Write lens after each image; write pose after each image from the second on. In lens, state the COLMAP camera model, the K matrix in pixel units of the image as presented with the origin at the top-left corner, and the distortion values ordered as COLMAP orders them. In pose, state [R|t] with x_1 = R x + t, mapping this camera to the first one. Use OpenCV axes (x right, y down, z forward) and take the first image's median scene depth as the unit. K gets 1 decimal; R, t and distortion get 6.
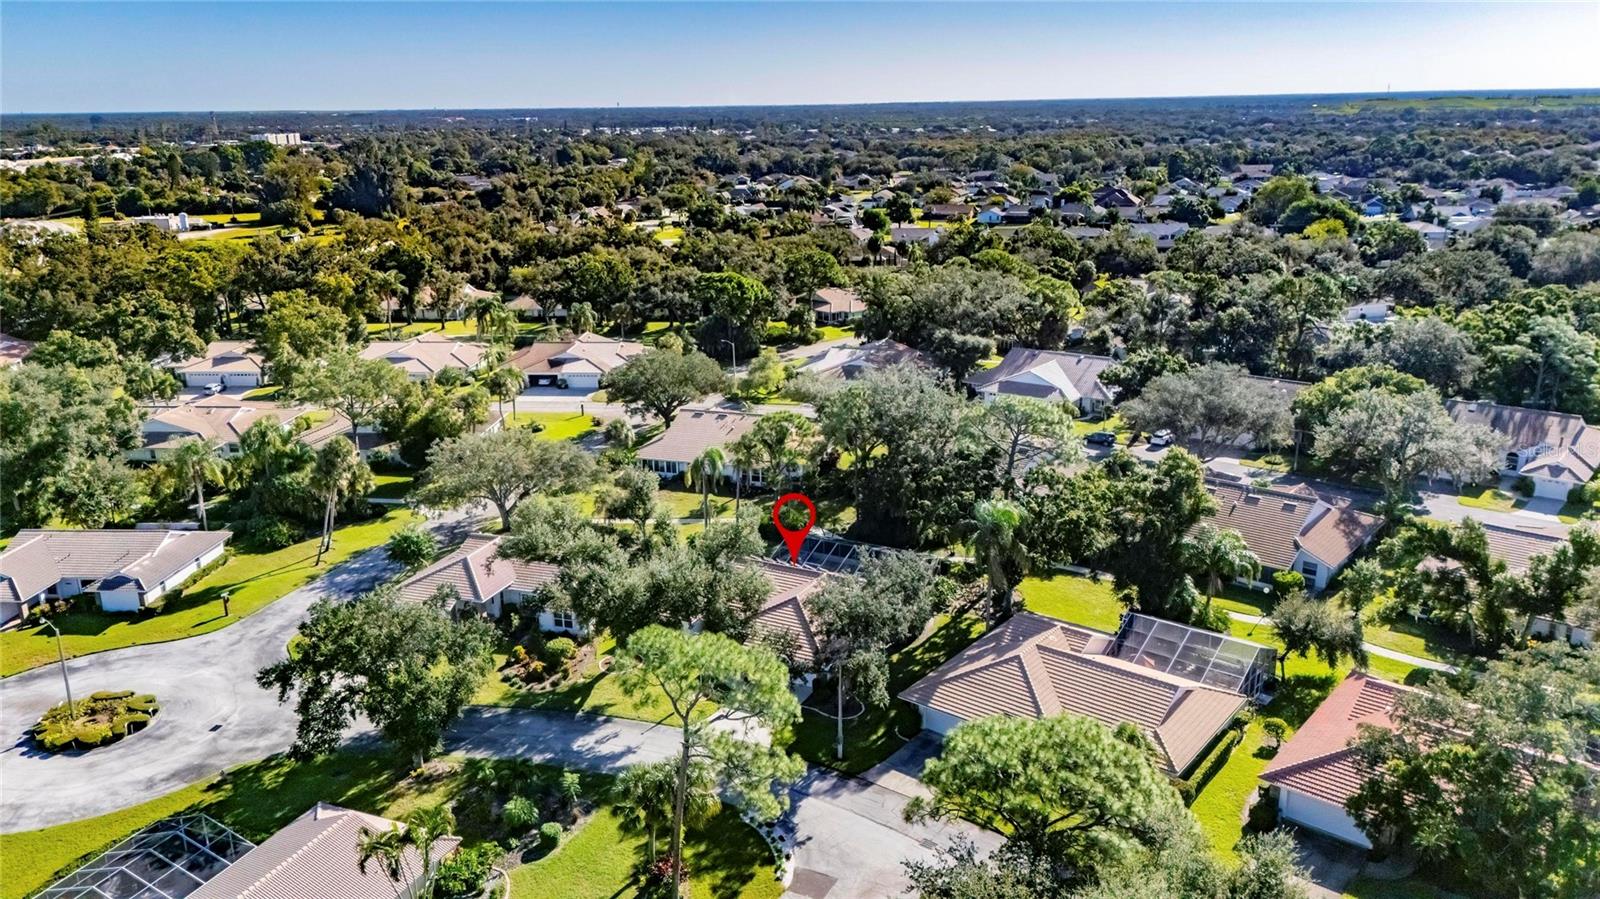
lens RADIAL K [[1173.1, 0, 800.0], [0, 1173.1, 449.5], [0, 0, 1]] dist [0.068539, -0.060143]
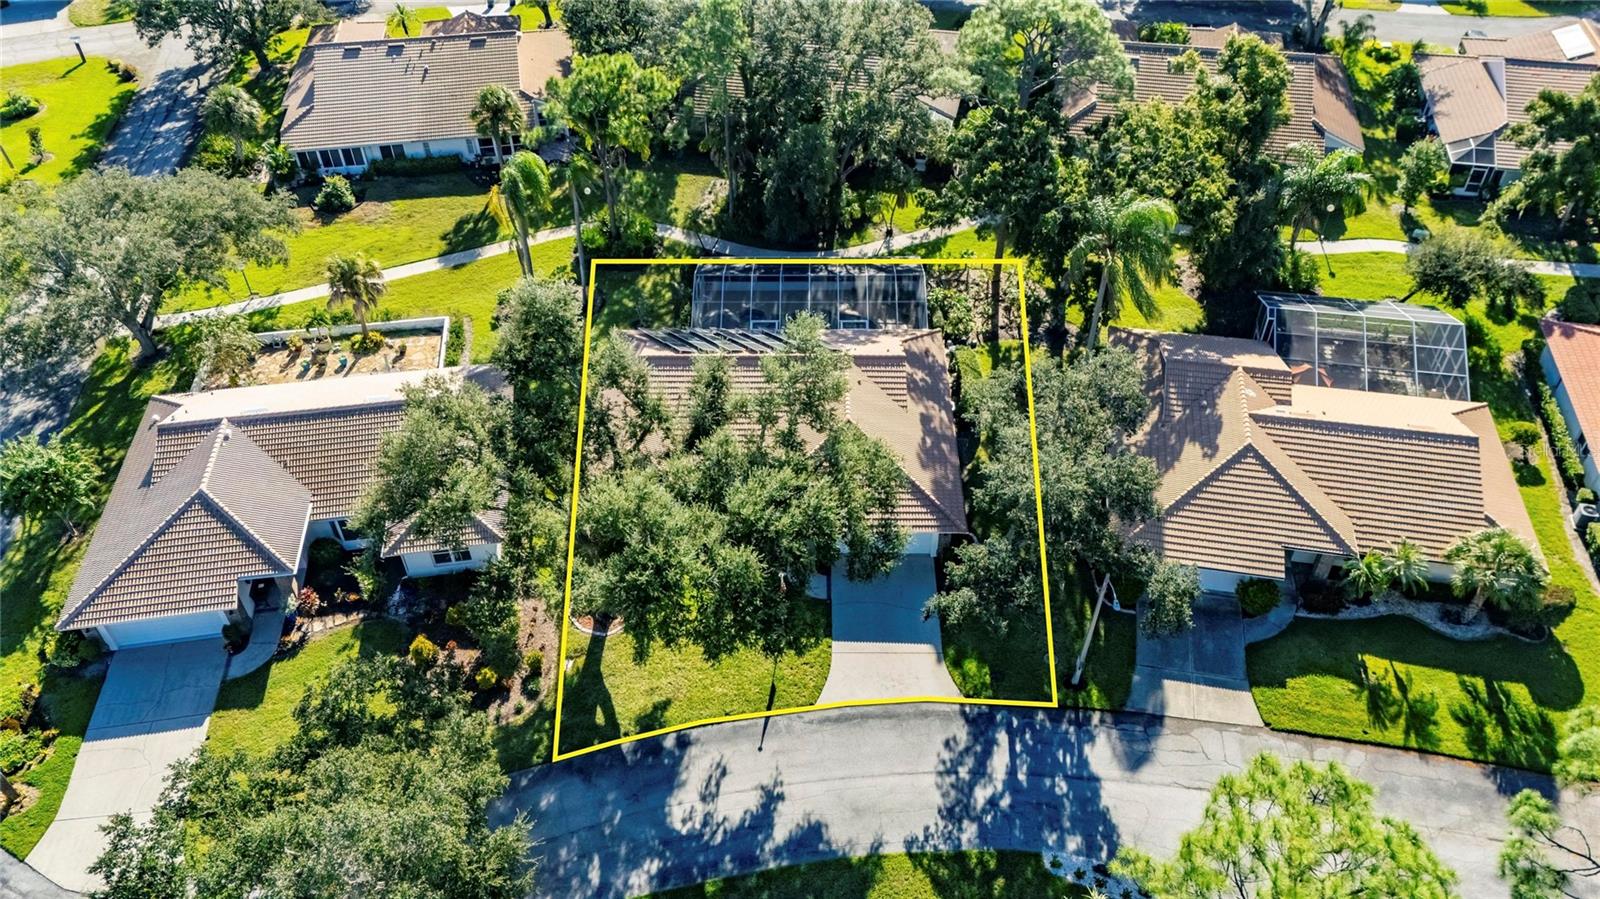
lens RADIAL K [[1173.1, 0, 800.0], [0, 1173.1, 449.5], [0, 0, 1]] dist [0.068539, -0.060143]
pose [[0.884735, -0.305608, 0.351919, -0.249105], [0.129683, 0.886629, 0.443926, -0.139132], [-0.447689, -0.347119, 0.824065, 0.491082]]
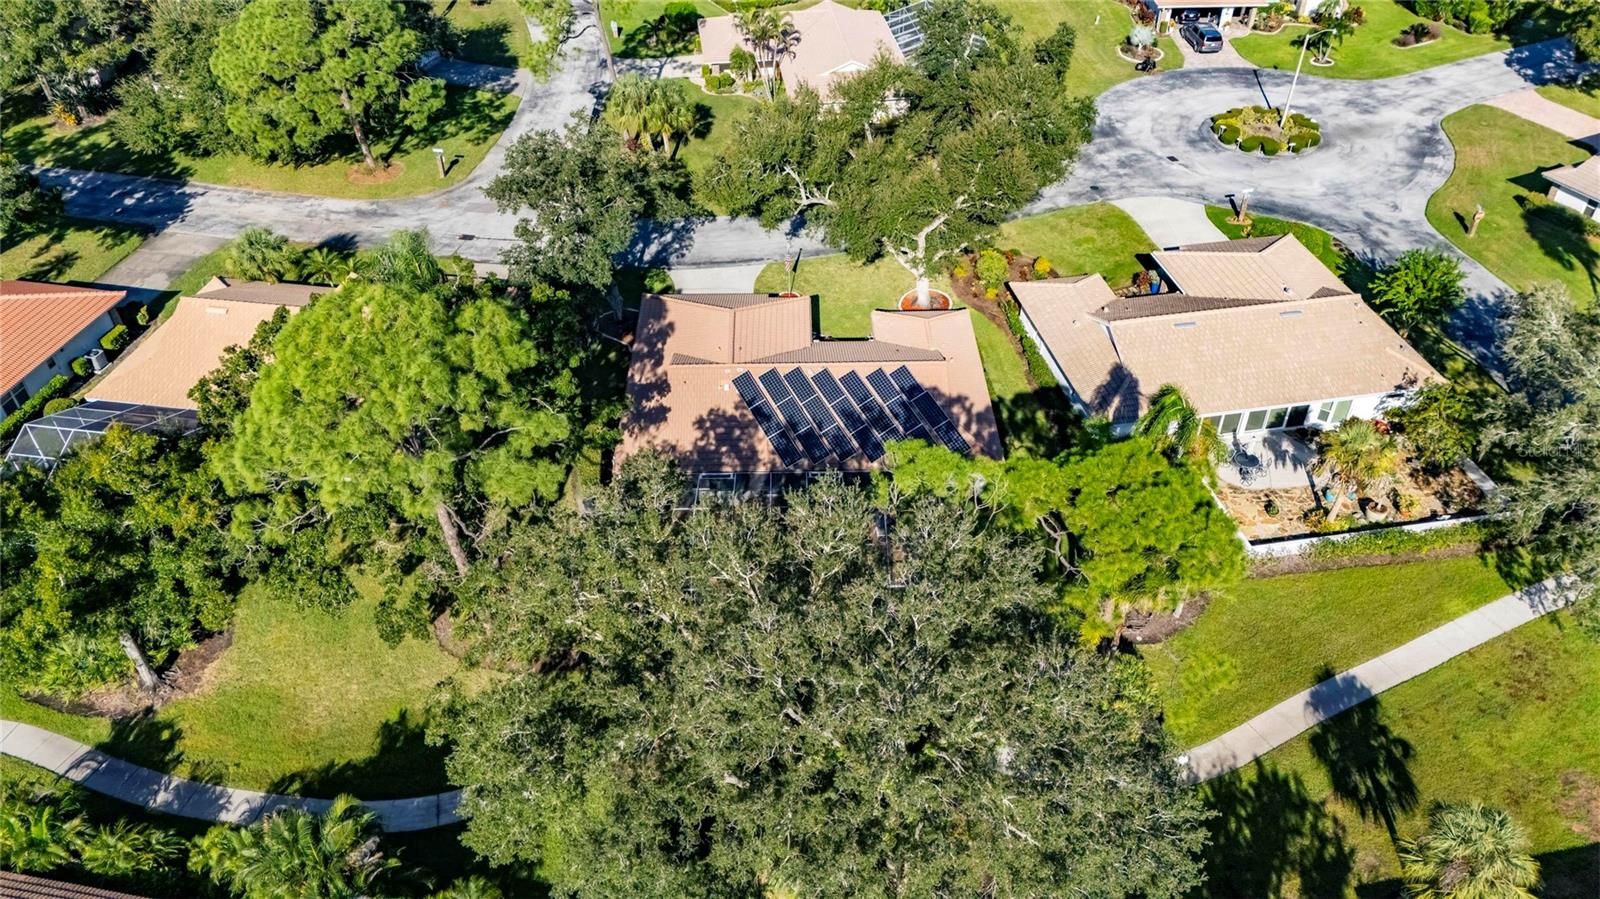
lens RADIAL K [[1173.1, 0, 800.0], [0, 1173.1, 449.5], [0, 0, 1]] dist [0.068539, -0.060143]
pose [[-0.868528, 0.327787, -0.371774, 0.242333], [-0.119939, 0.588798, 0.799332, -0.374818], [0.480910, 0.738832, -0.472073, 1.394168]]
